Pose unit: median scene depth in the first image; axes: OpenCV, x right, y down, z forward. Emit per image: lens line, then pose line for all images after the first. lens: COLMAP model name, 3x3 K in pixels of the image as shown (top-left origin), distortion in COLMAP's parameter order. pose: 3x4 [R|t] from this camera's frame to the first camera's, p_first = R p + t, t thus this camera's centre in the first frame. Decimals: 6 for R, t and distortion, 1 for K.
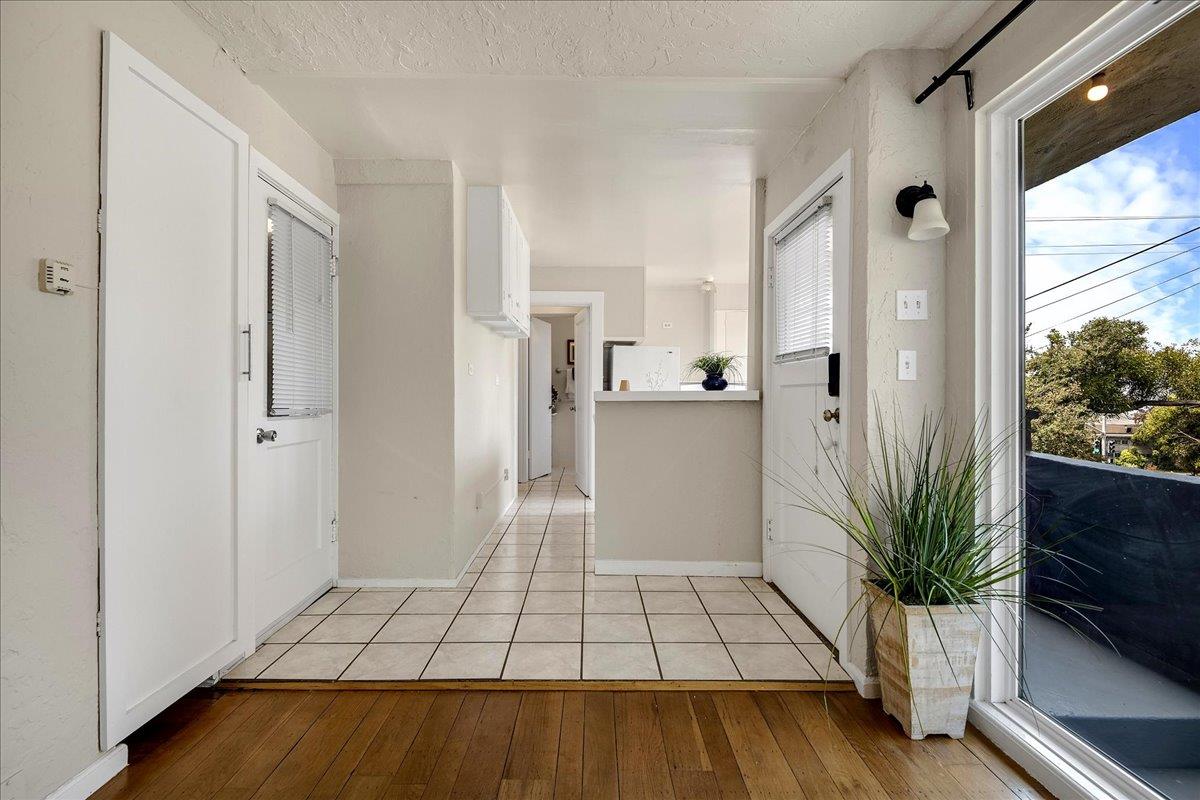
lens RADIAL K [[571.7, 0, 592.9], [0, 571.7, 400.1], [0, 0, 1]] dist [0.010138, -0.017376]
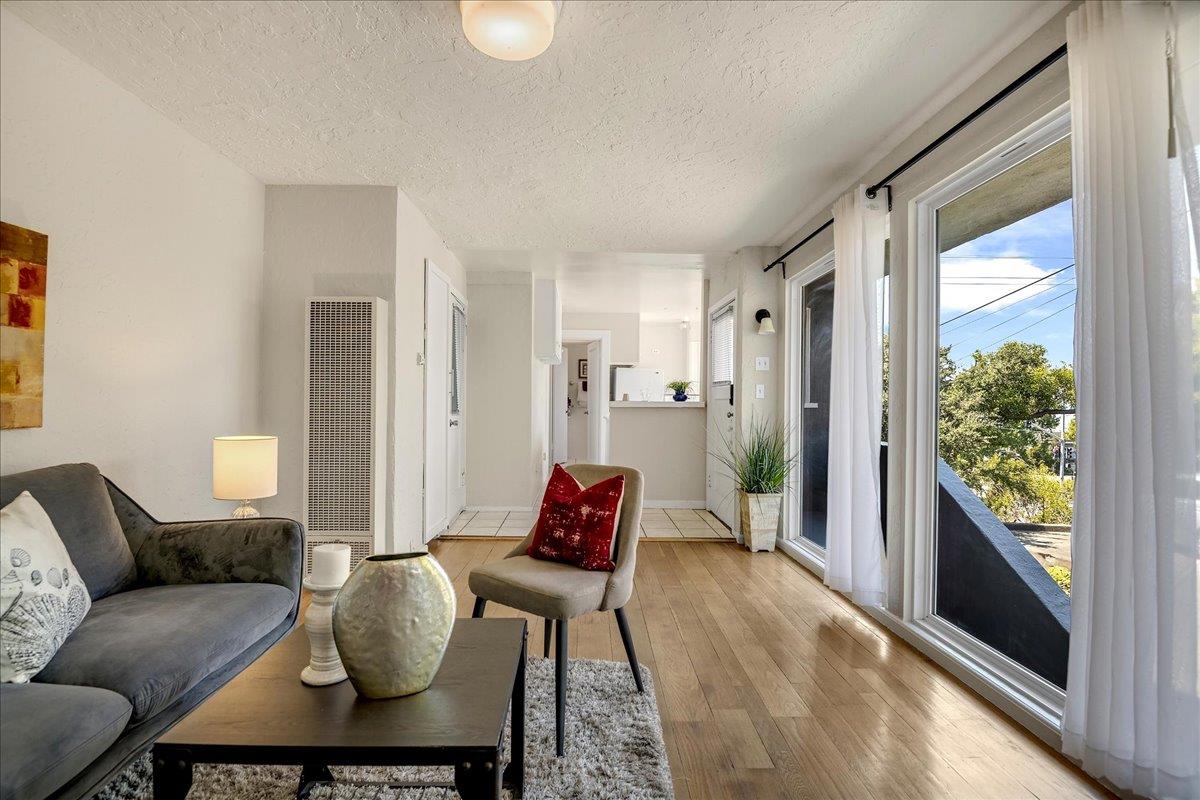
lens RADIAL K [[571.7, 0, 592.9], [0, 571.7, 400.1], [0, 0, 1]] dist [0.010138, -0.017376]
pose [[0.999915, 0.006618, 0.011199, -0.066672], [-0.006497, 0.999920, -0.010824, -0.000323], [-0.011270, 0.010750, 0.999879, -0.710377]]
